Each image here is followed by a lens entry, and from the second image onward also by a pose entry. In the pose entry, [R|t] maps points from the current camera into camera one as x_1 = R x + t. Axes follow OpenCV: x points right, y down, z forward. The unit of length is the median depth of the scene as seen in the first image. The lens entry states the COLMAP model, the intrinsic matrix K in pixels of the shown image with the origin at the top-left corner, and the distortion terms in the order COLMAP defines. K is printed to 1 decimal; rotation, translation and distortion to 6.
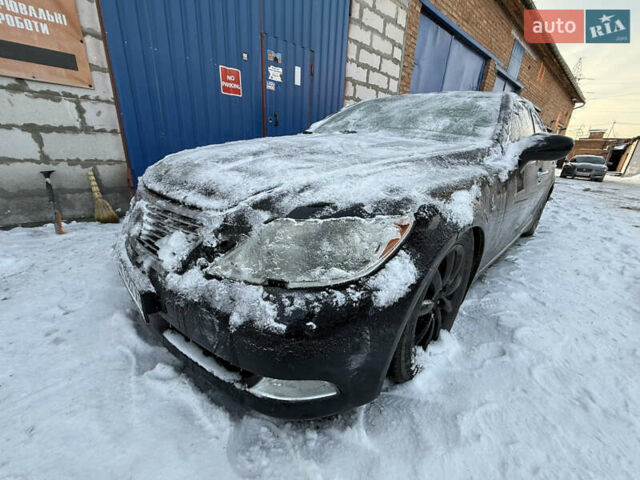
lens RADIAL K [[253.3, 0, 318.3], [0, 253.3, 239.6], [0, 0, 1]] dist [0.000172, -0.000606]
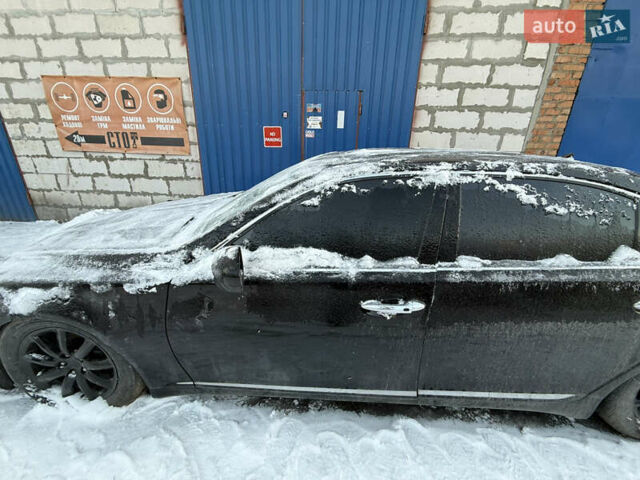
lens RADIAL K [[253.3, 0, 317.6], [0, 253.3, 239.2], [0, 0, 1]] dist [0.000172, -0.000606]
pose [[0.693339, 0.213069, -0.688391, 0.748173], [-0.234152, 0.970064, 0.064417, -0.267214], [0.681509, 0.116525, 0.722473, 0.312388]]
